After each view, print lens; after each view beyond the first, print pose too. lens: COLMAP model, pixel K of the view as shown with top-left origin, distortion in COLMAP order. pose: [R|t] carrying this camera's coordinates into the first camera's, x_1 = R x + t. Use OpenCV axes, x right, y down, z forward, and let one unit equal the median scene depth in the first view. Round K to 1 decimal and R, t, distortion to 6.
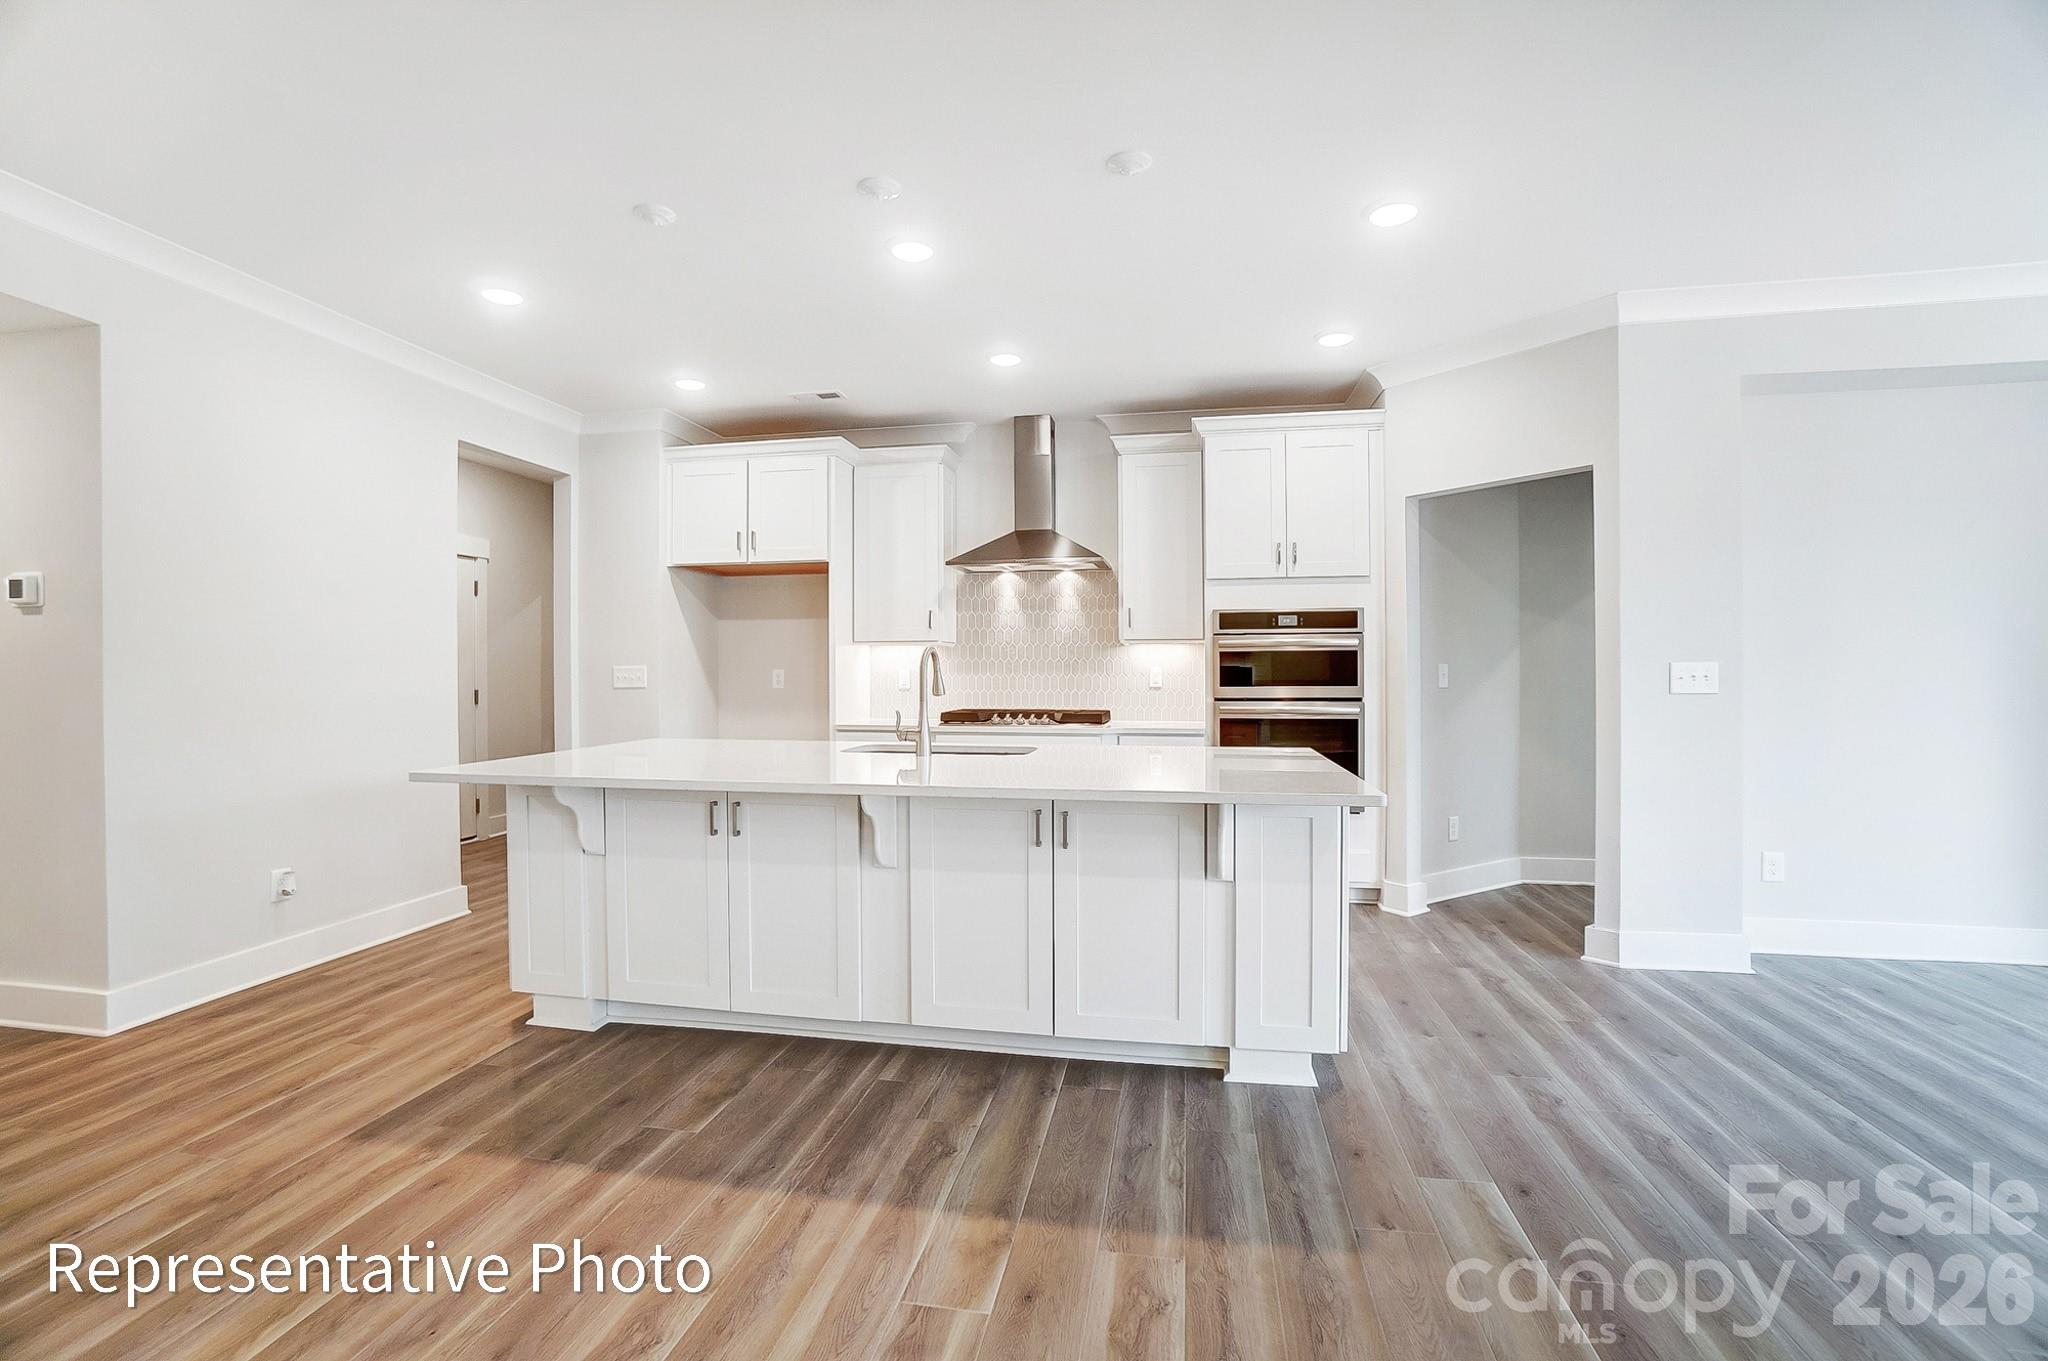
lens RADIAL K [[927.5, 0, 1024.0], [0, 927.5, 680.5], [0, 0, 1]] dist [-0.065614, 0.023297]
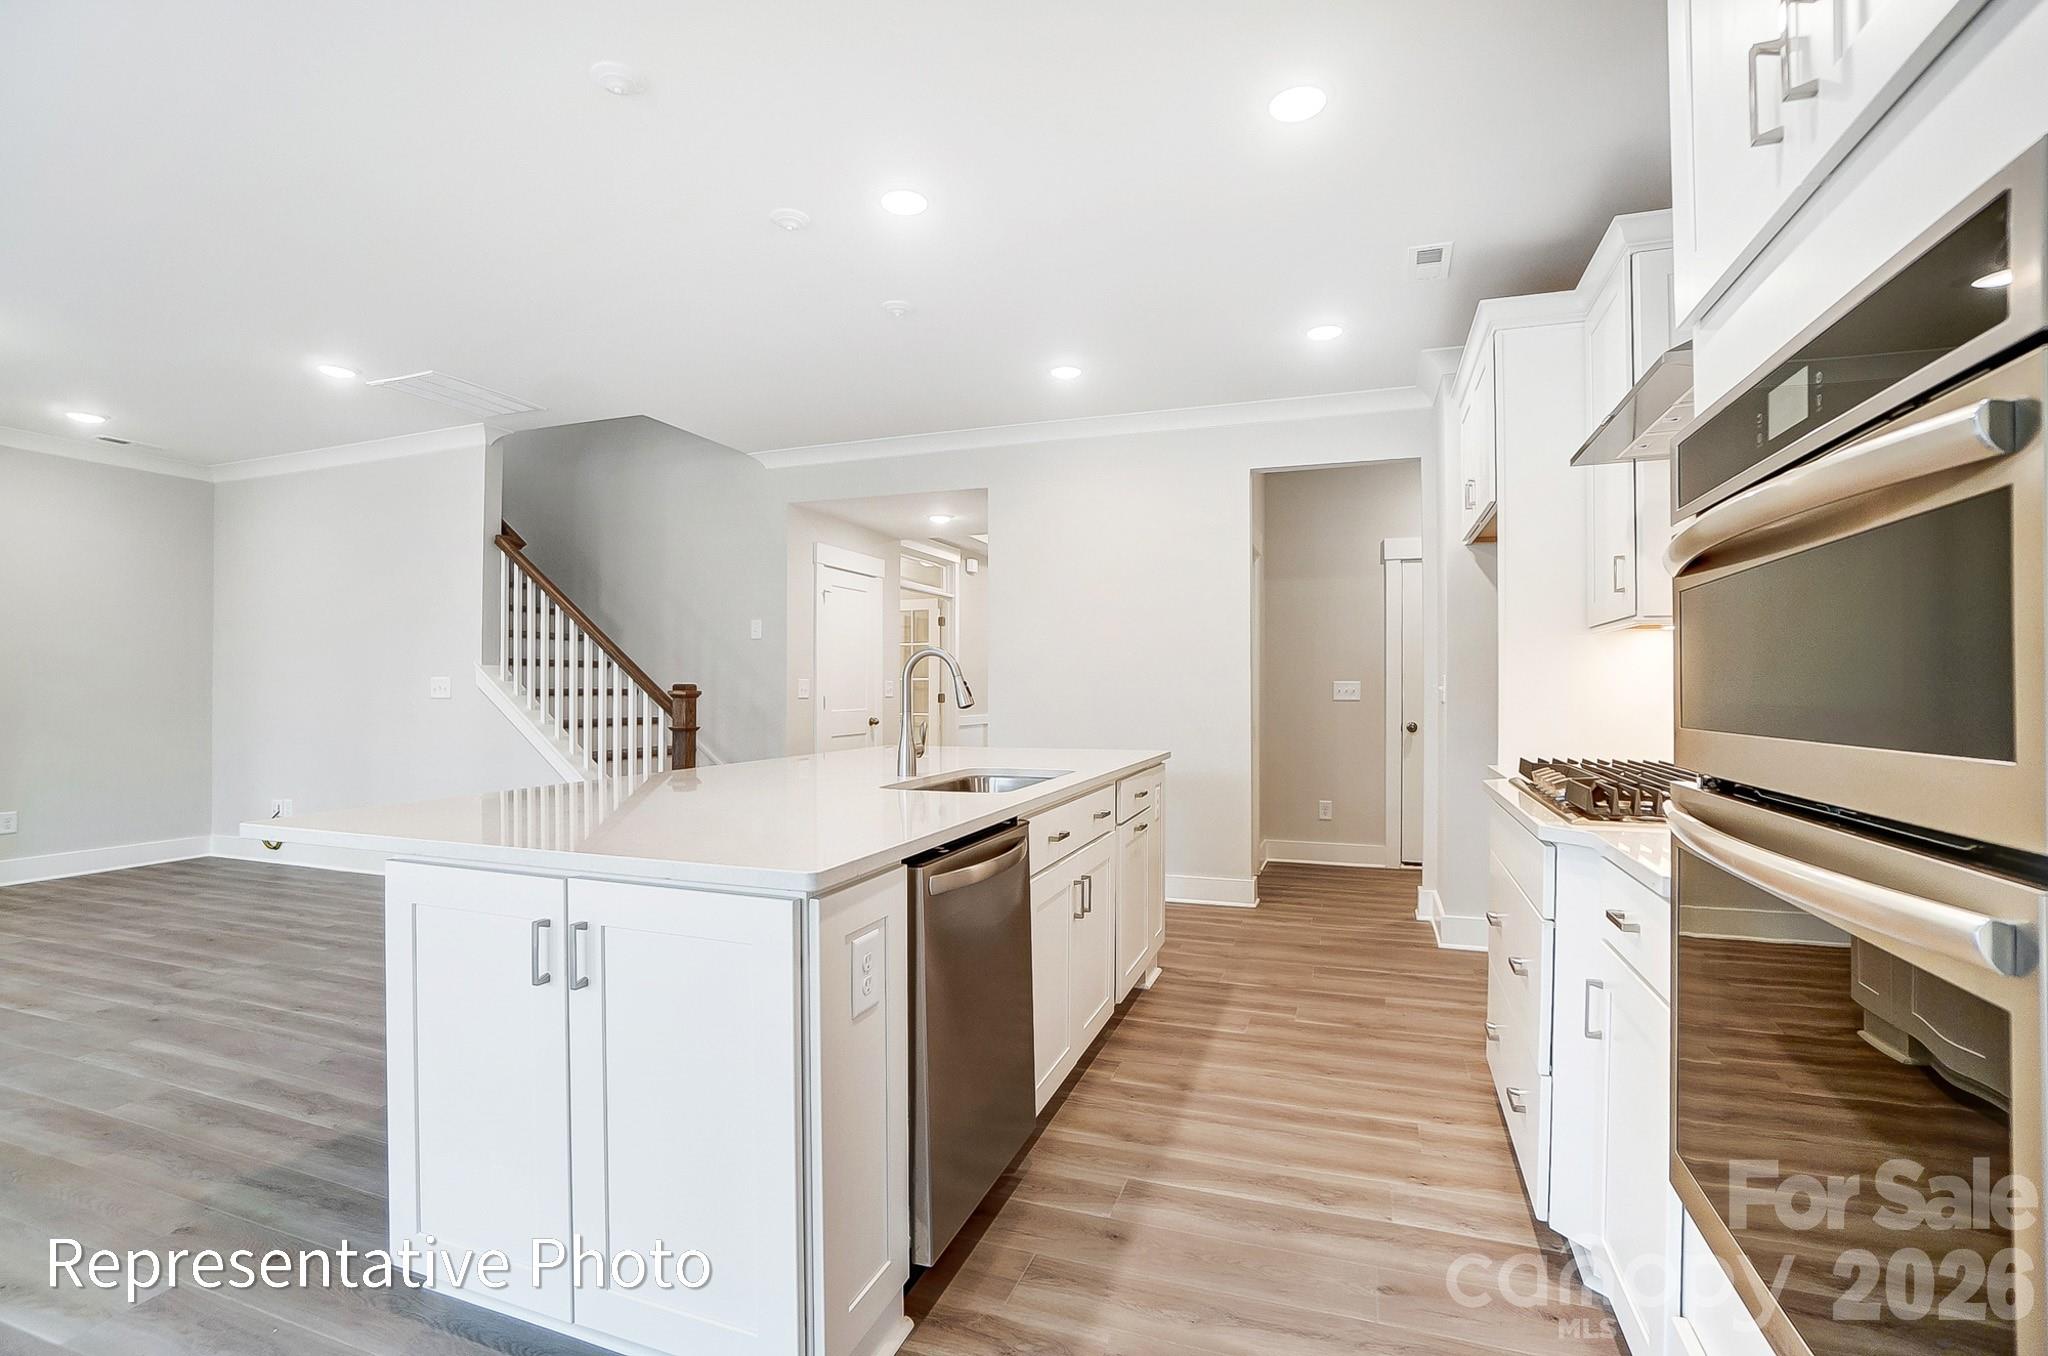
lens RADIAL K [[927.5, 0, 1024.0], [0, 927.5, 678.0], [0, 0, 1]] dist [-0.065614, 0.023297]
pose [[-0.163363, -0.004681, -0.986555, 0.520207], [-0.009152, 0.999953, -0.003229, -0.009002], [0.986524, 0.008501, -0.163398, 0.886493]]
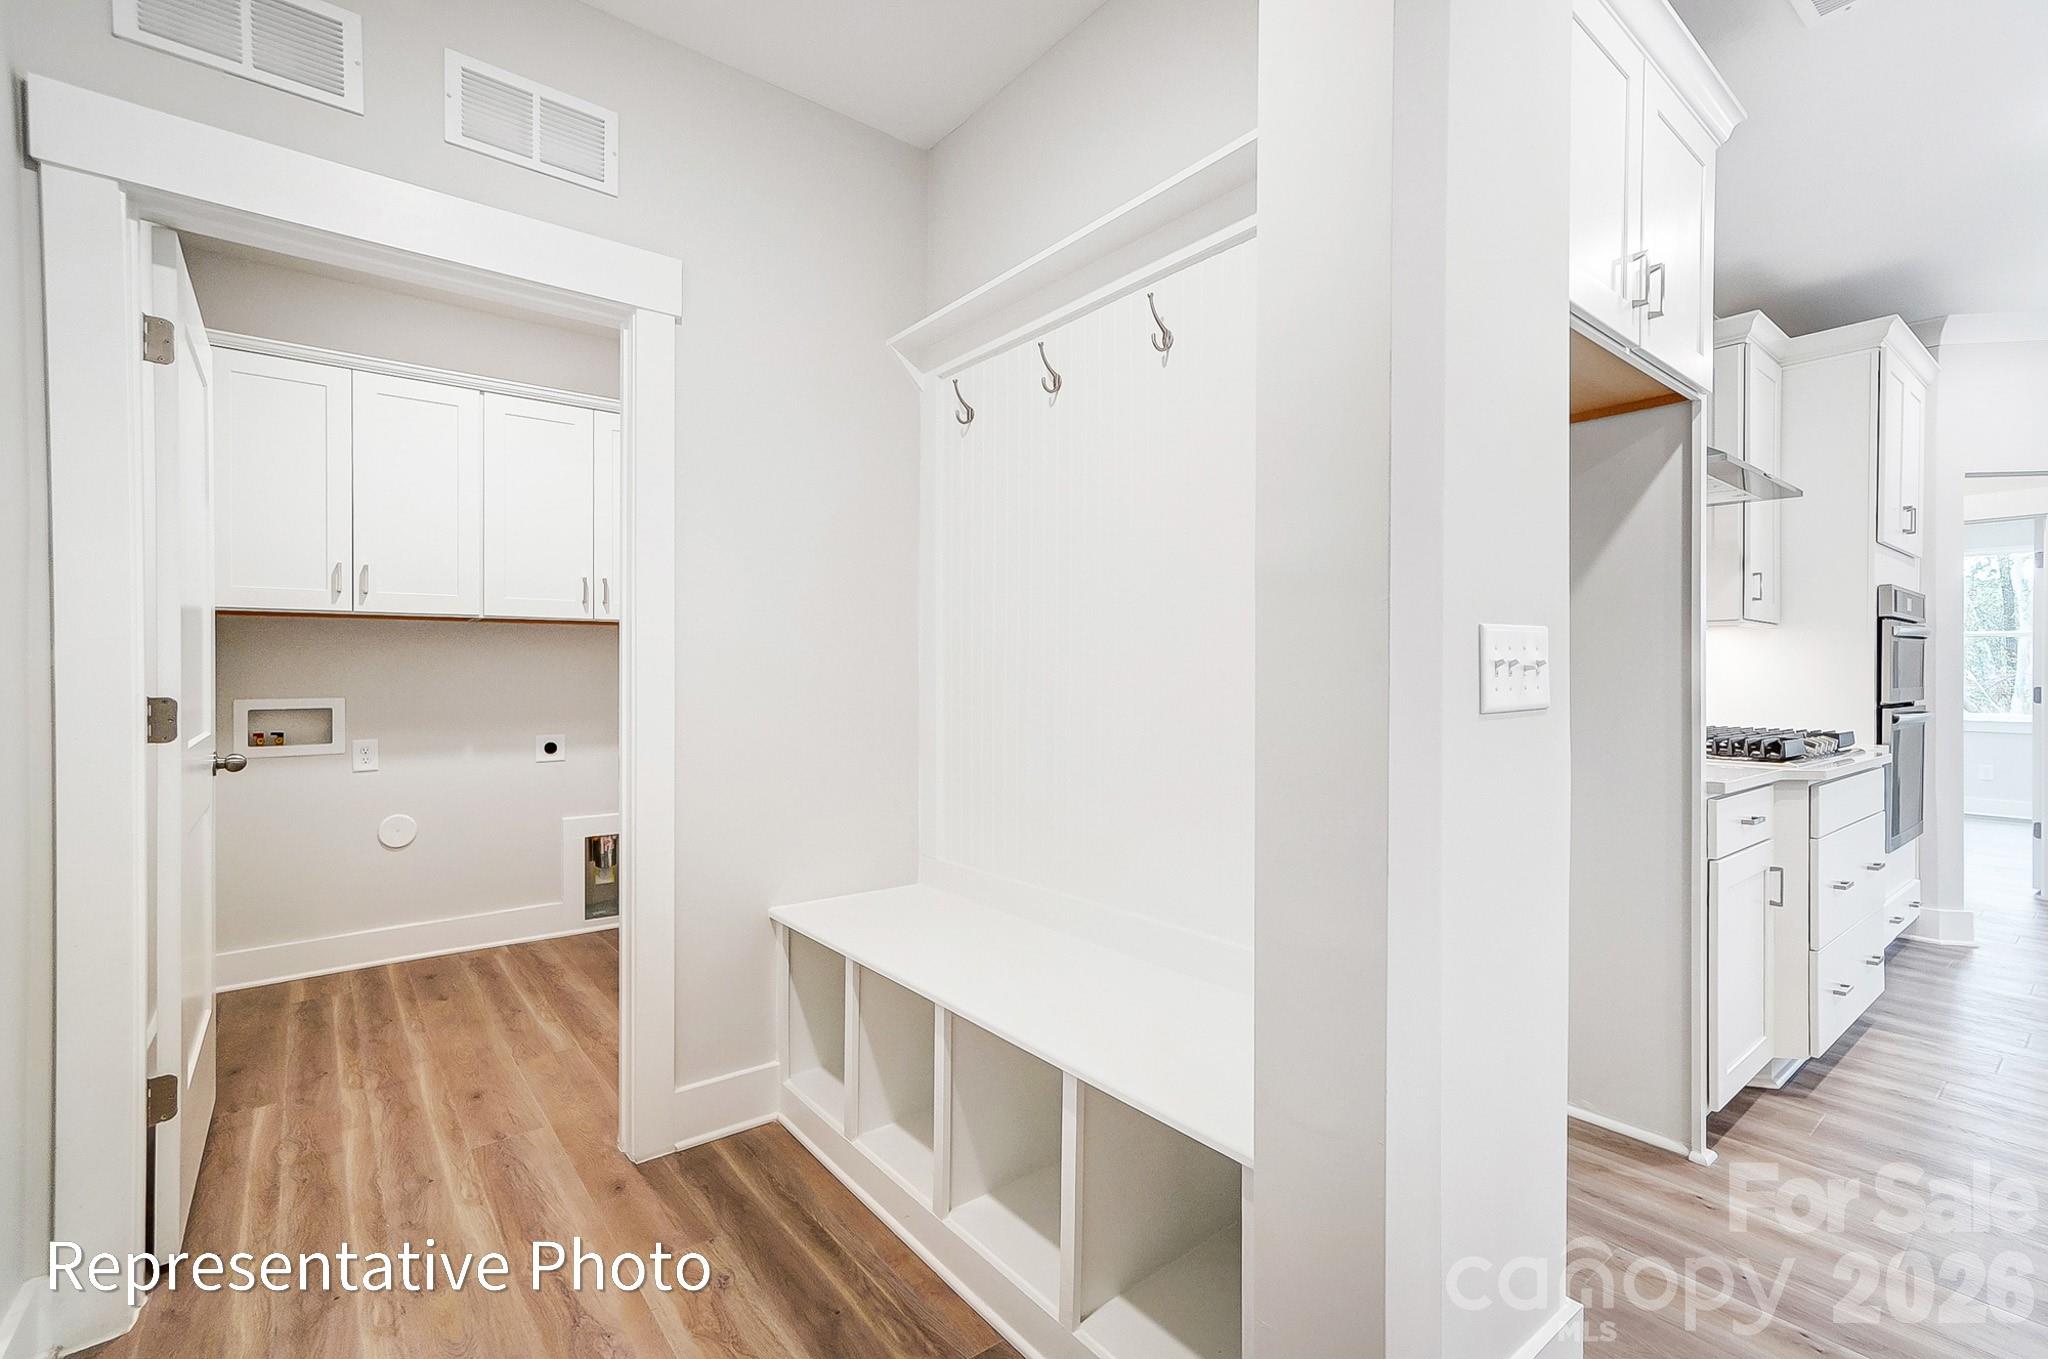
lens RADIAL K [[897.6, 0, 1001.9], [0, 897.6, 679.4], [0, 0, 1]] dist [0.010110, 0.000388]
pose [[0.660429, -0.000833, 0.750888, -0.834251], [-0.003008, 0.999988, 0.003755, -0.001282], [-0.750883, -0.004738, 0.660419, 1.087998]]
